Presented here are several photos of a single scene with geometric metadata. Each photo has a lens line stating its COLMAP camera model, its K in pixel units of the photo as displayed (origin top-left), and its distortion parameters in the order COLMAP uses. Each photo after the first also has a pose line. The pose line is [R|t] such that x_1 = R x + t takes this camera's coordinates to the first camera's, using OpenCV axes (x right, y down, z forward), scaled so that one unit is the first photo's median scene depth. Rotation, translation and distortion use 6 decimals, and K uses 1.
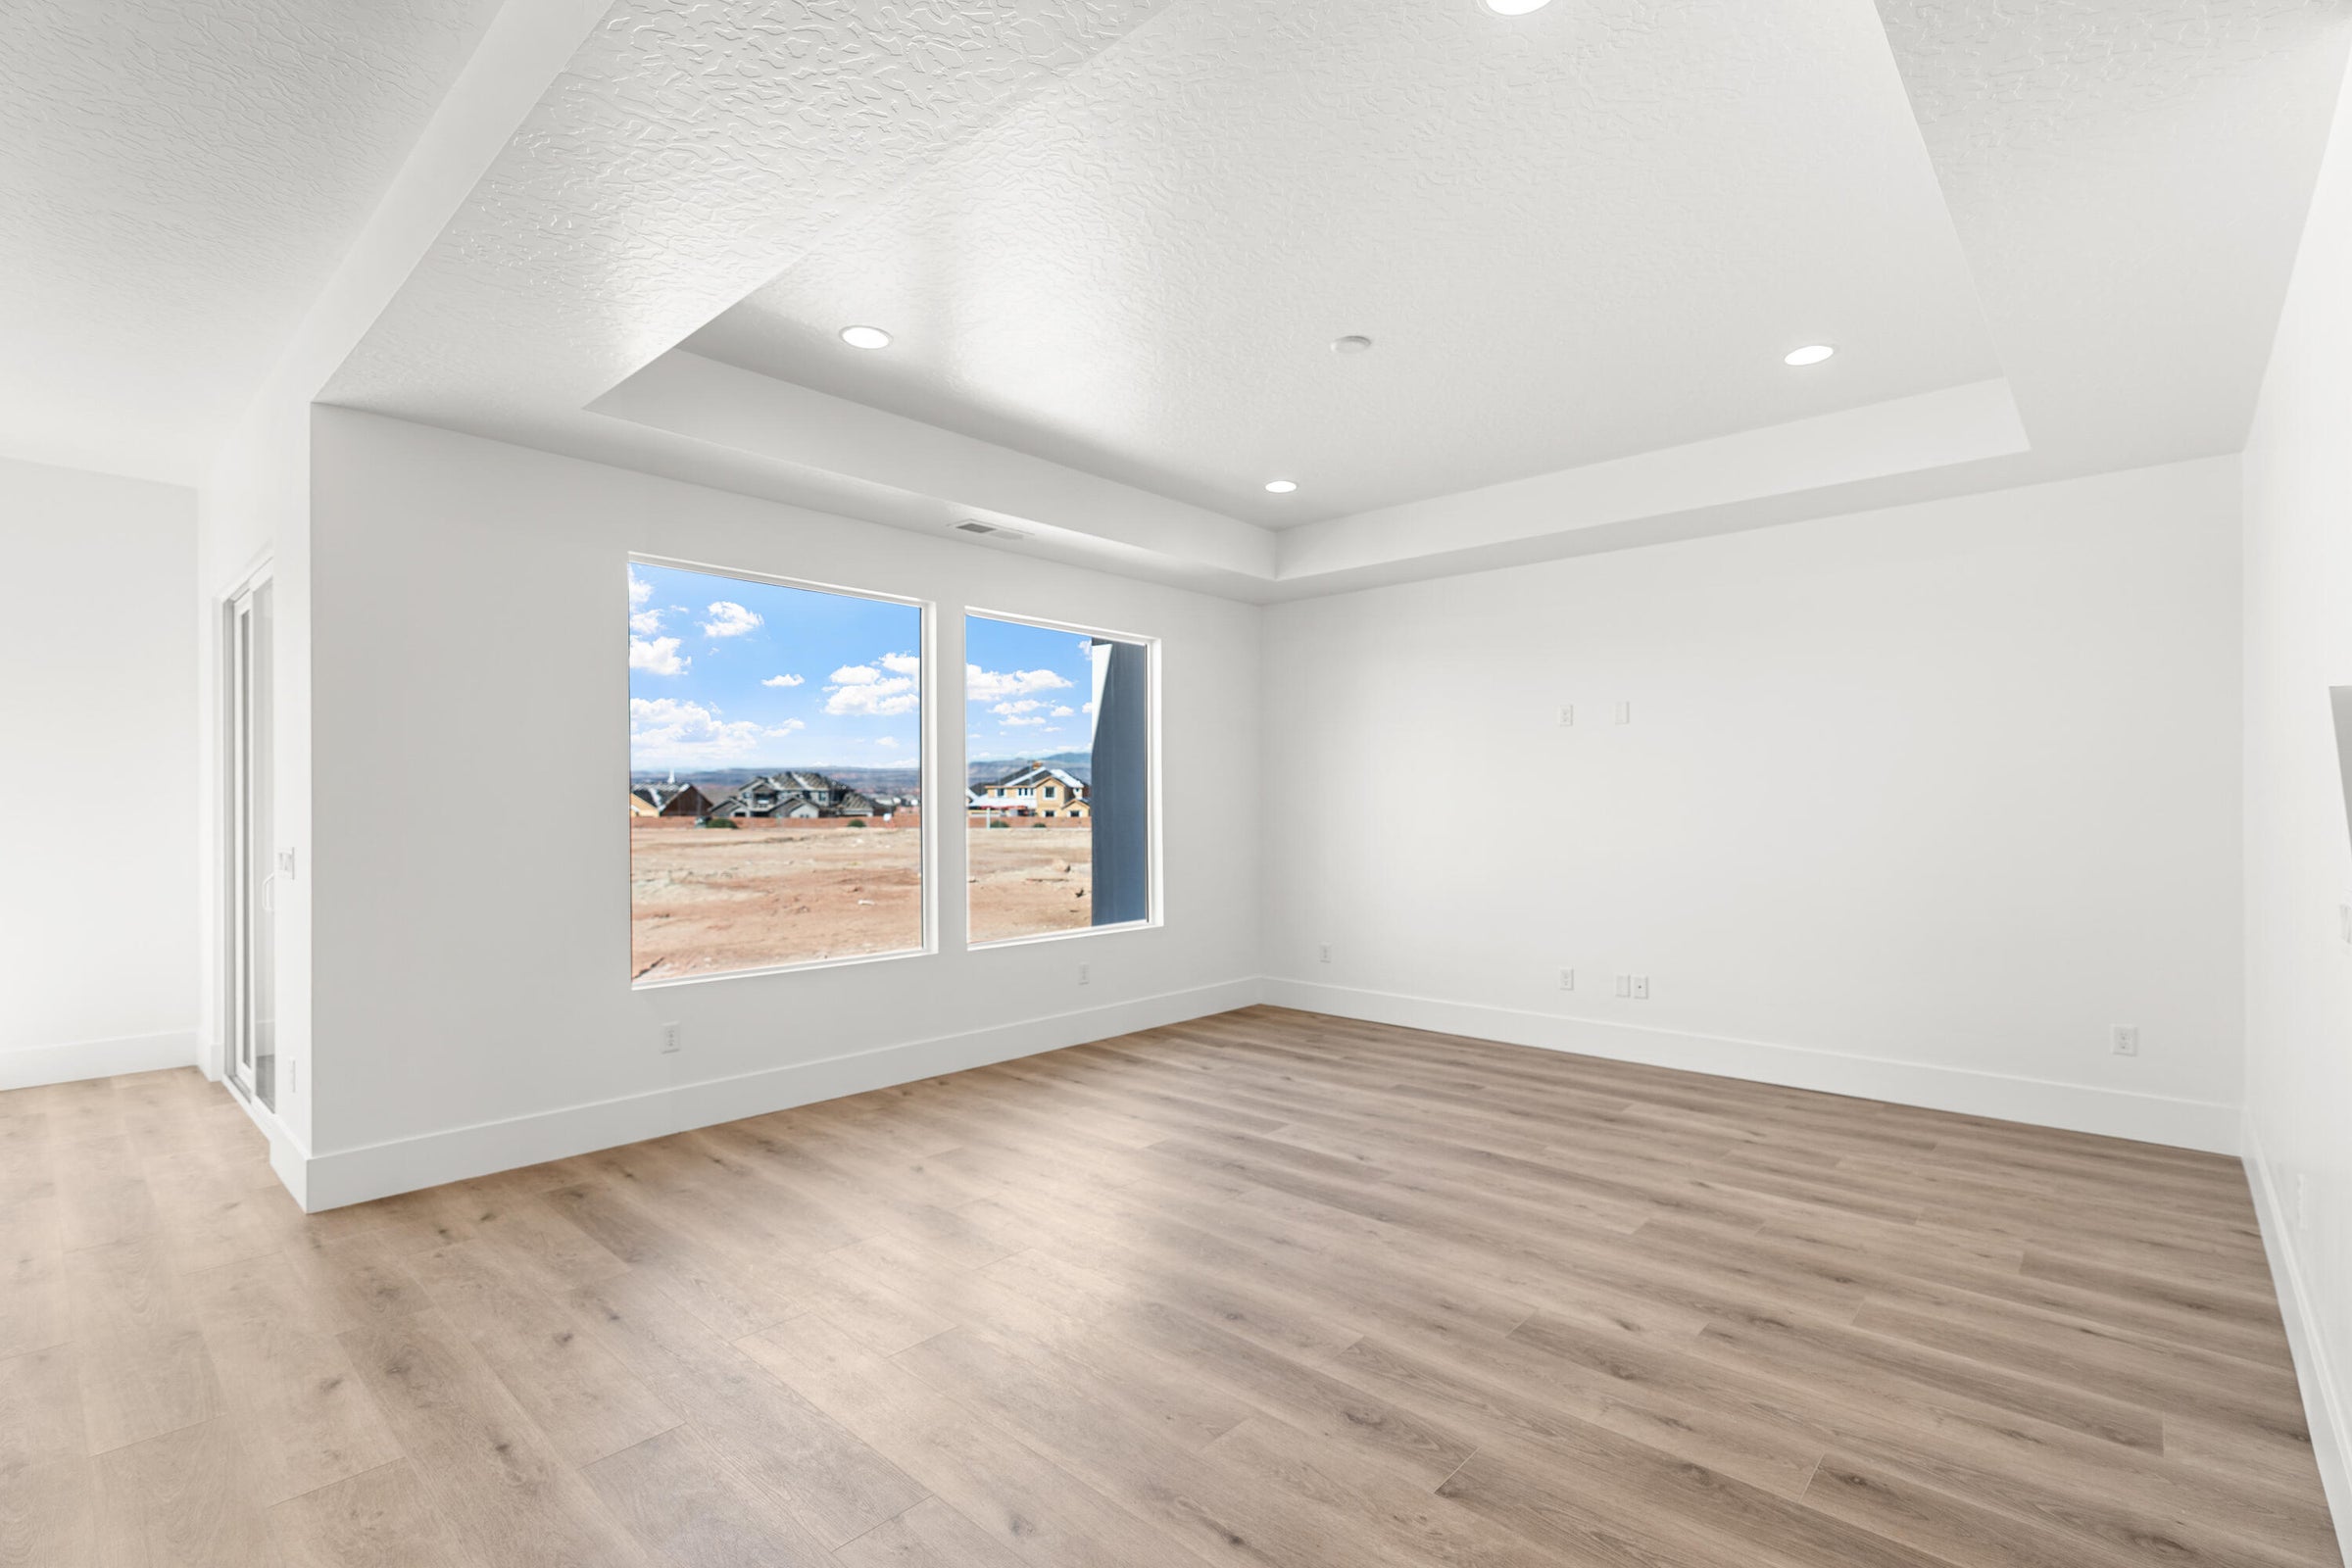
lens RADIAL K [[1067.5, 0, 1178.9], [0, 1067.5, 797.0], [0, 0, 1]] dist [-0.003206, 0.002093]
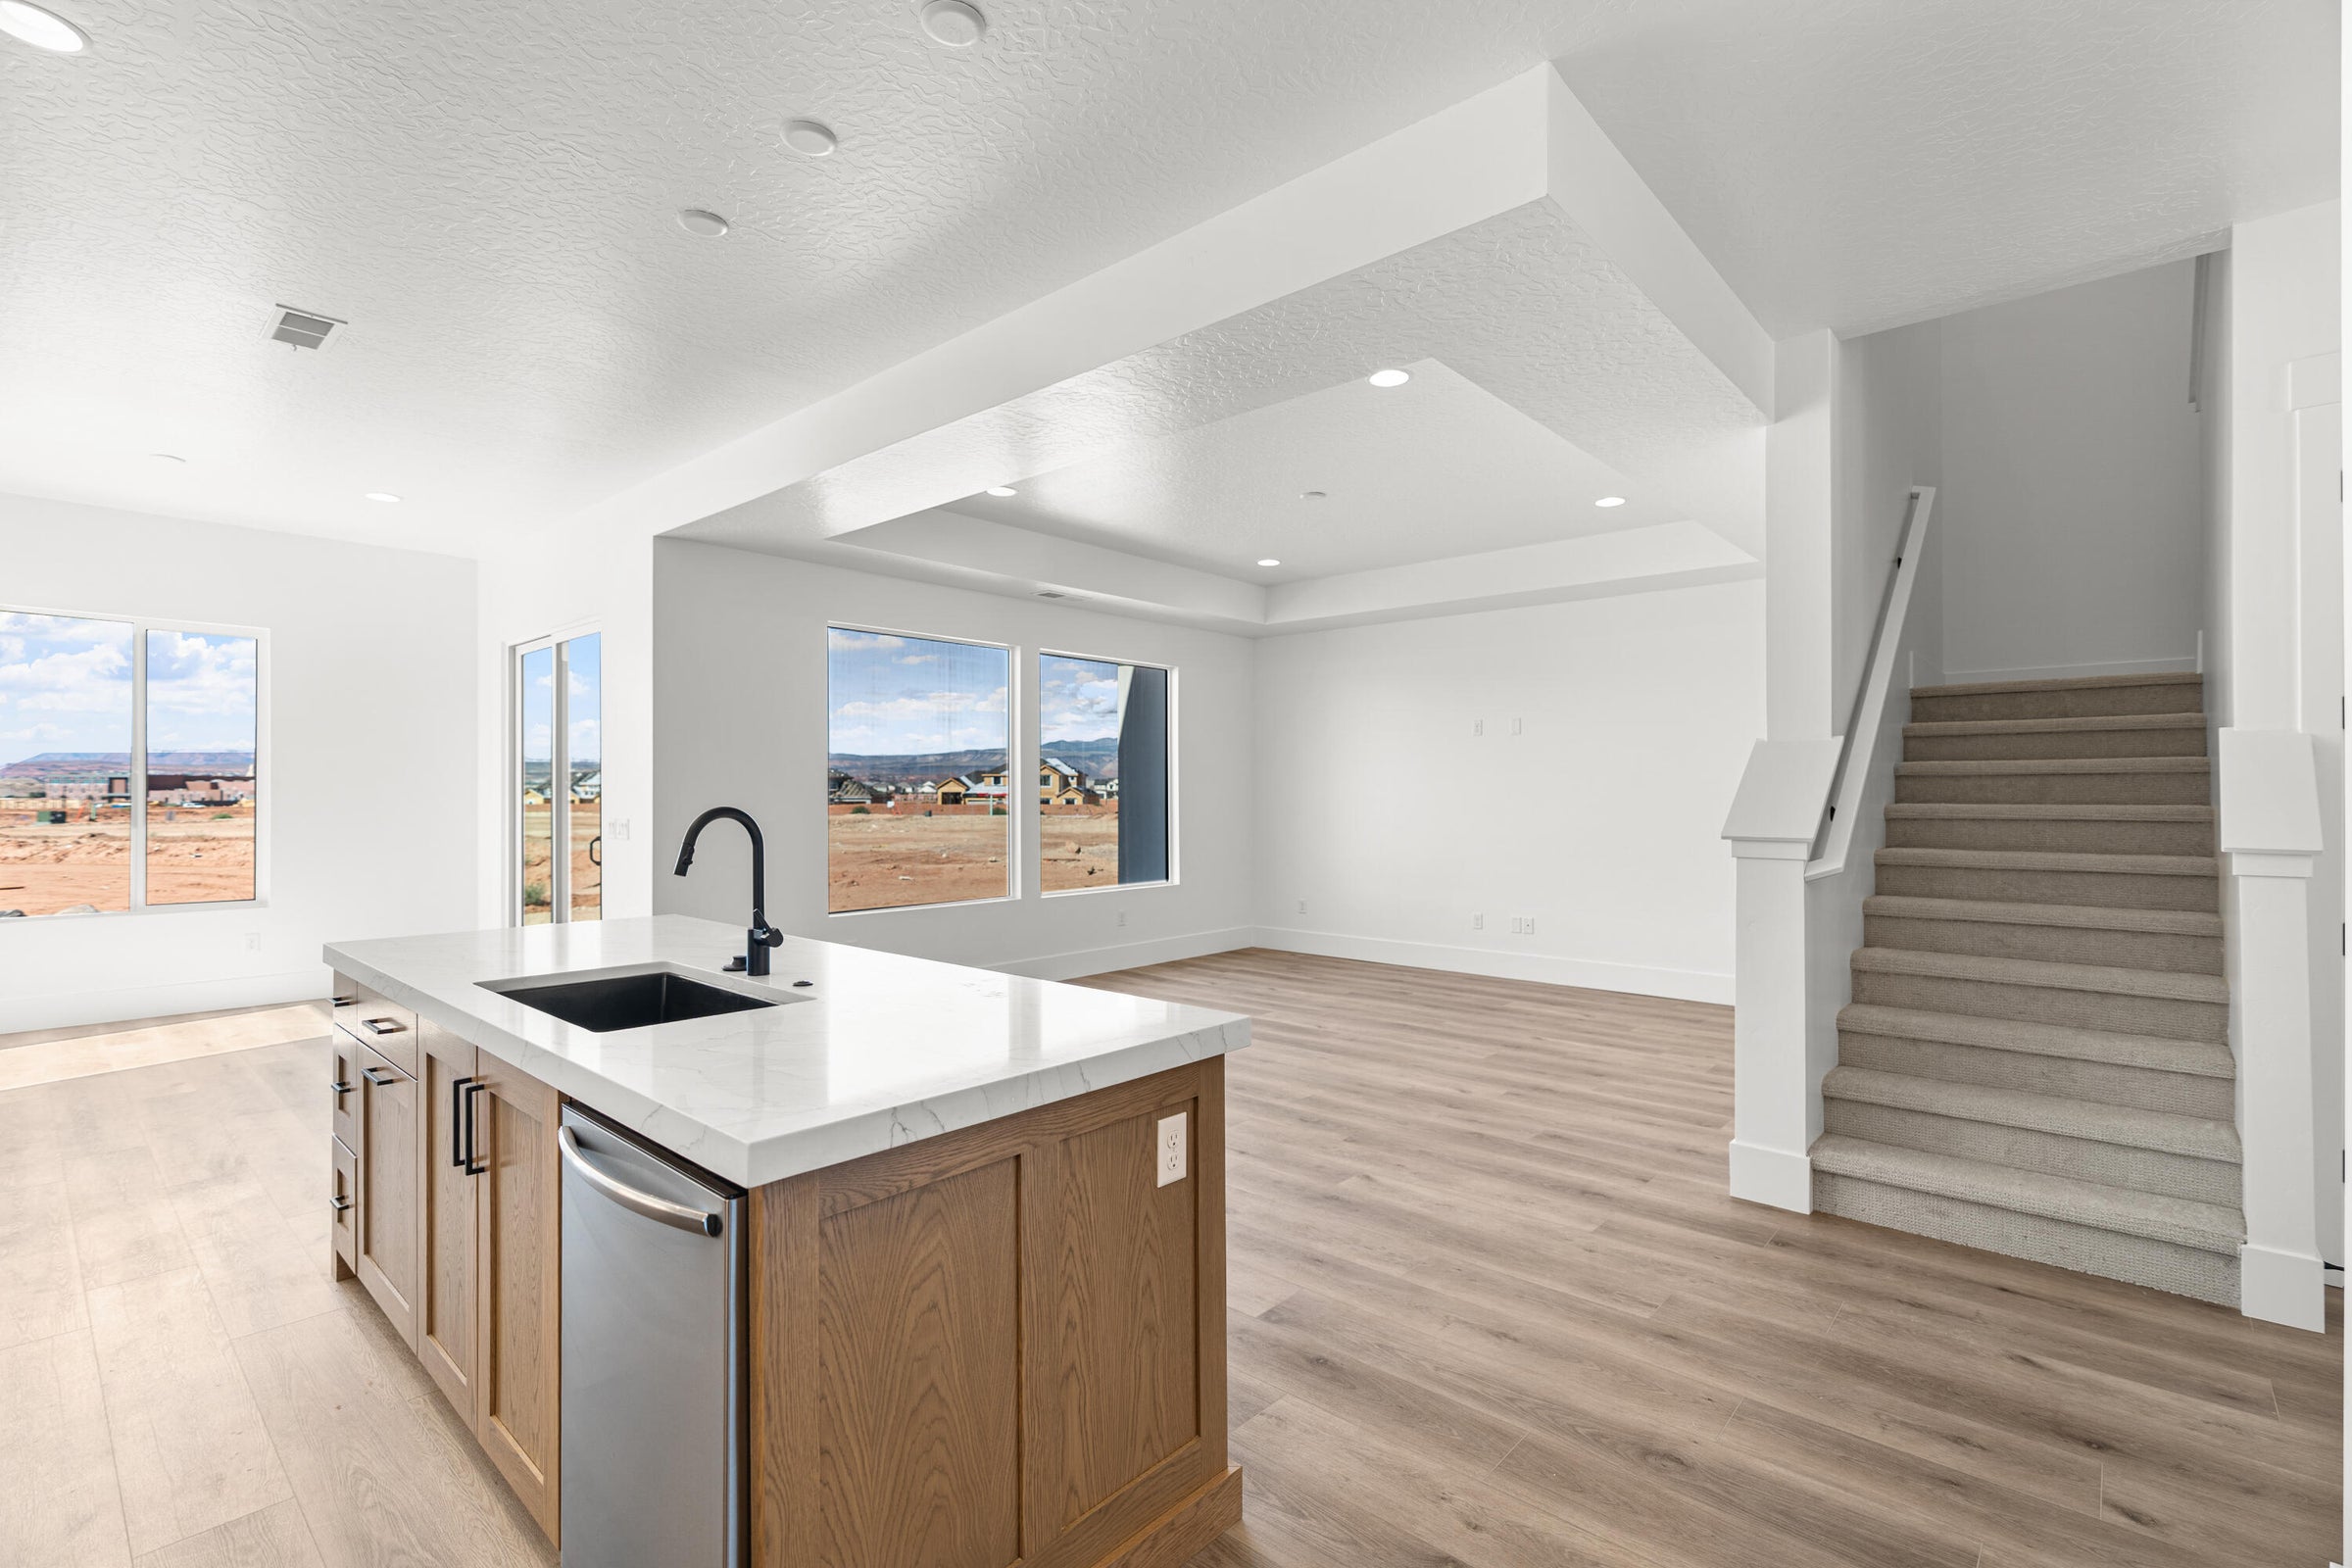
lens RADIAL K [[1061.6, 0, 1181.5], [0, 1061.6, 786.7], [0, 0, 1]] dist [-0.002458, 0.000271]
pose [[0.999944, 0.001716, 0.010402, -0.038381], [-0.001732, 0.999997, 0.001549, -0.003194], [-0.010400, -0.001567, 0.999945, -0.460939]]
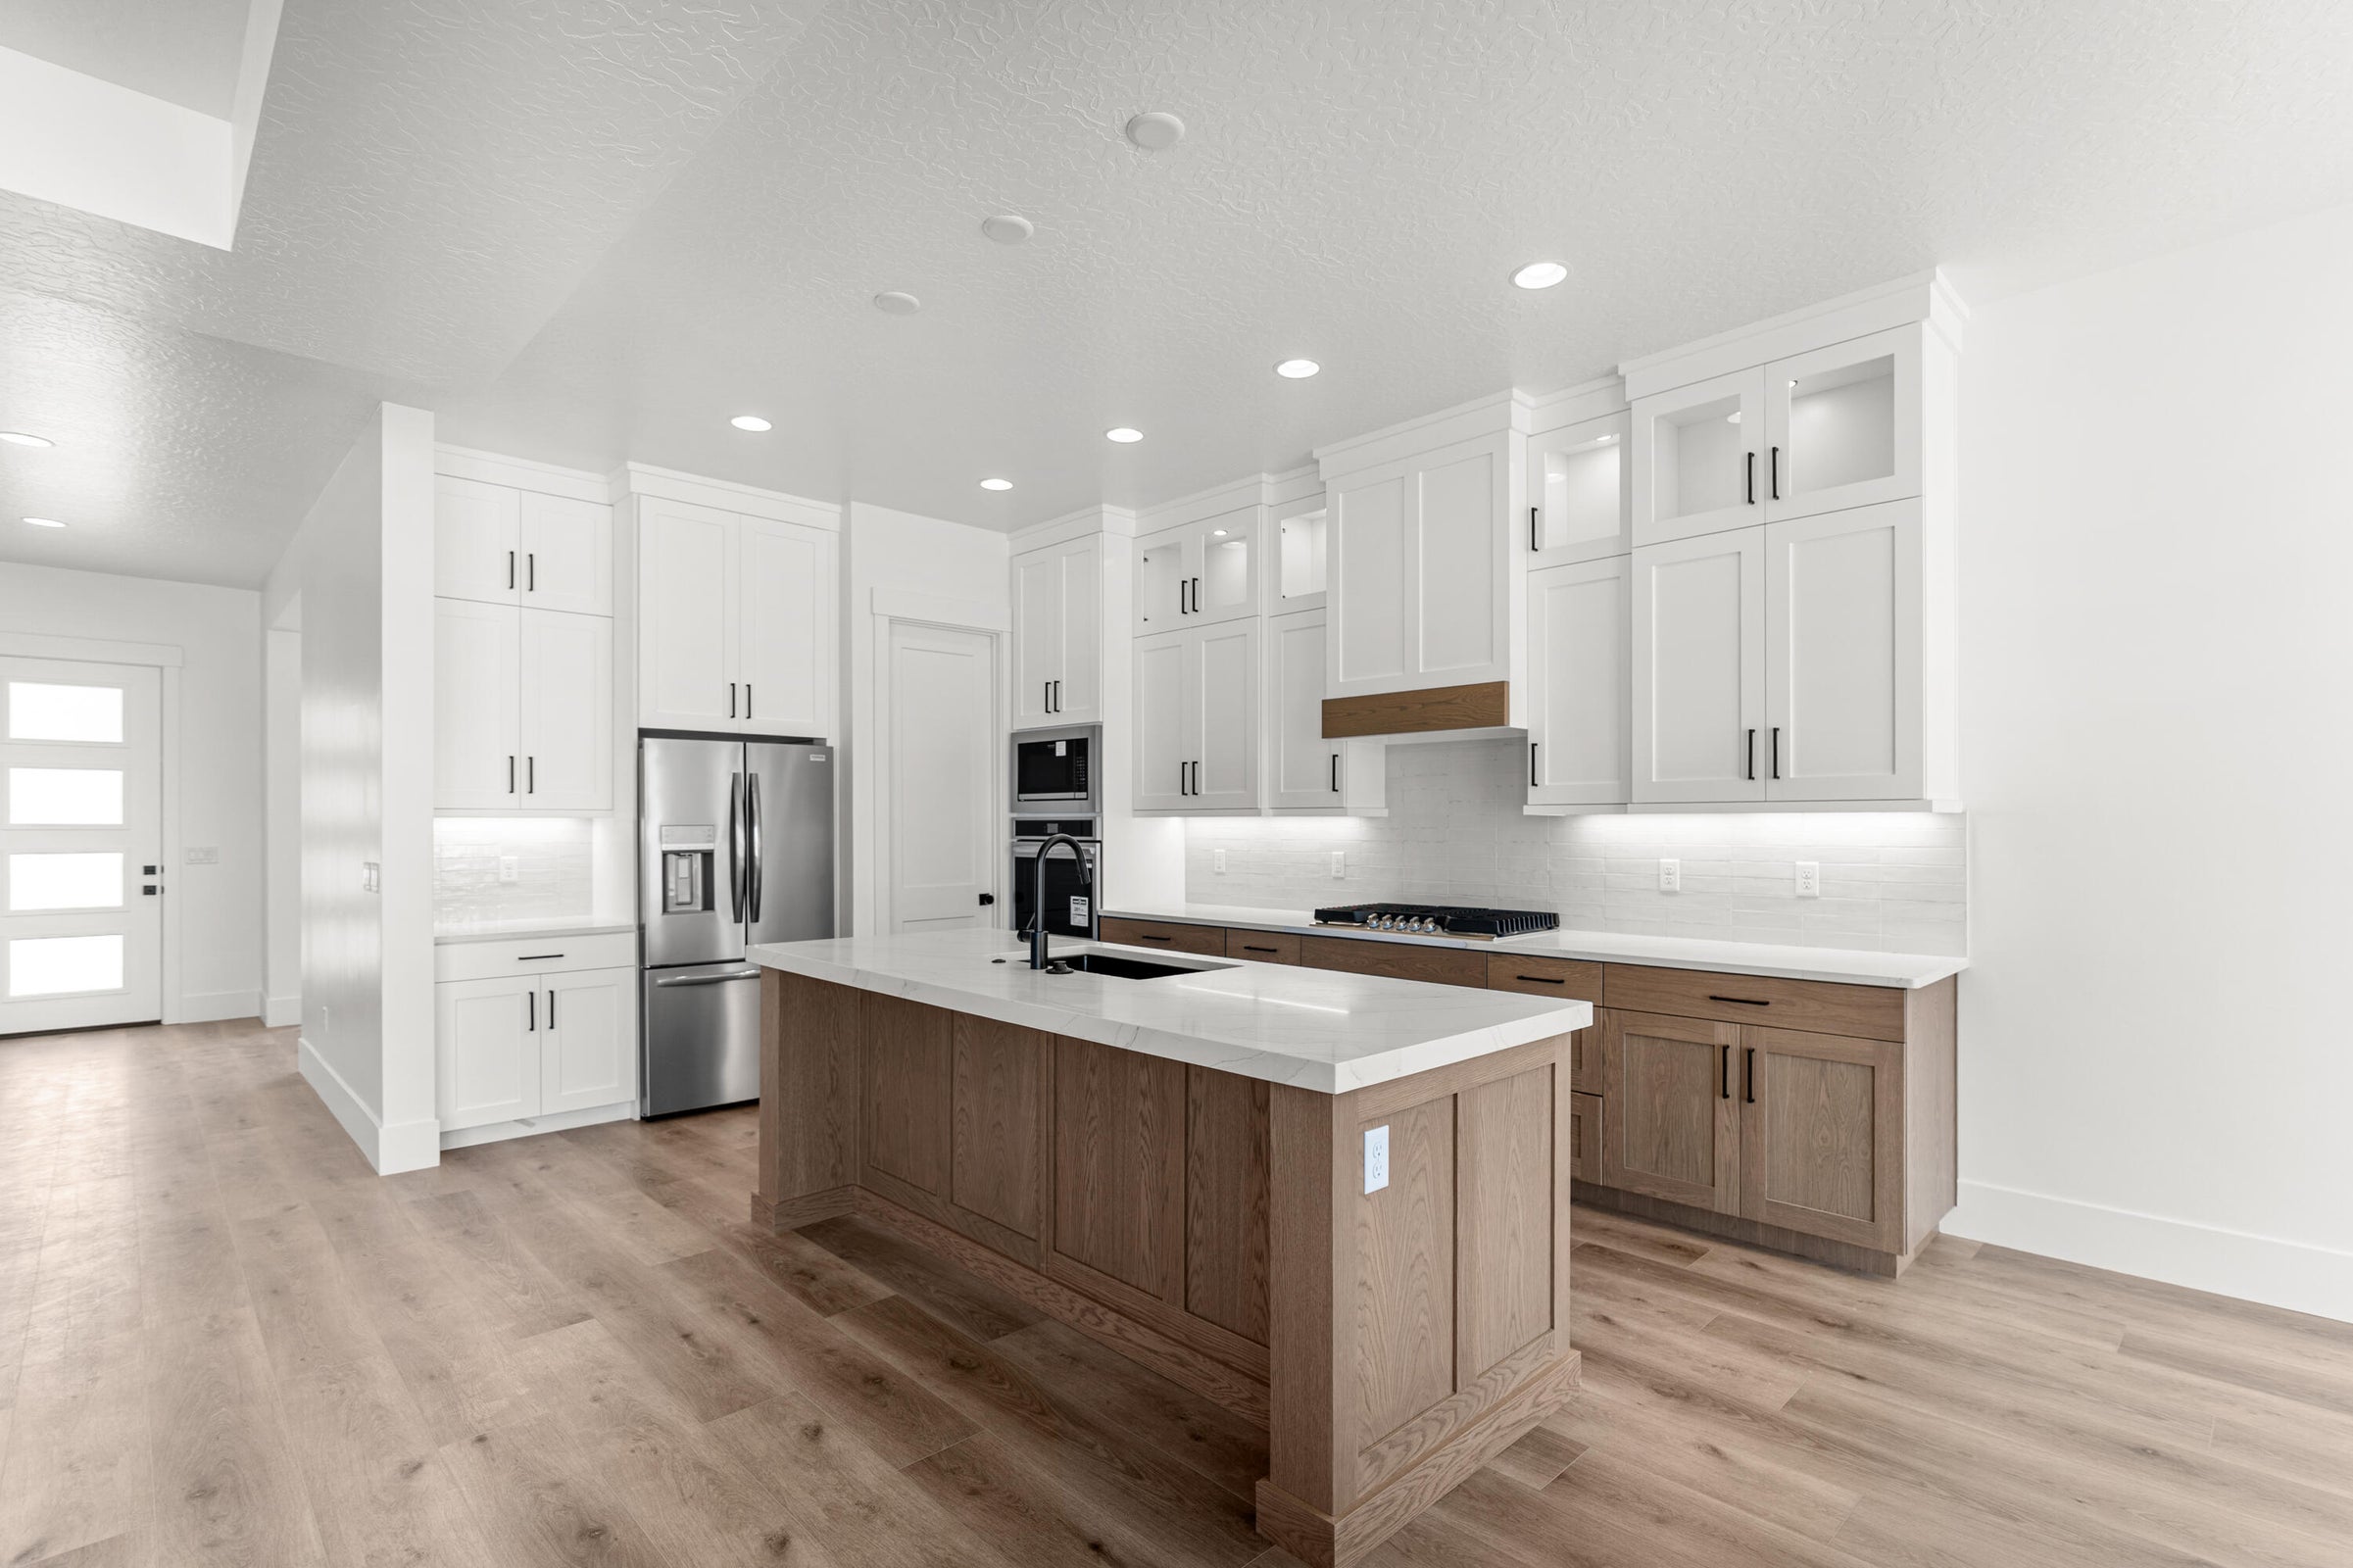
lens RADIAL K [[1111.7, 0, 1183.5], [0, 1111.7, 824.7], [0, 0, 1]] dist [-0.003513, 0.000560]
pose [[-0.998039, 0.002110, 0.062556, -0.396991], [0.001691, 0.999976, -0.006749, 0.006348], [-0.062569, -0.006630, -0.998019, 0.824360]]
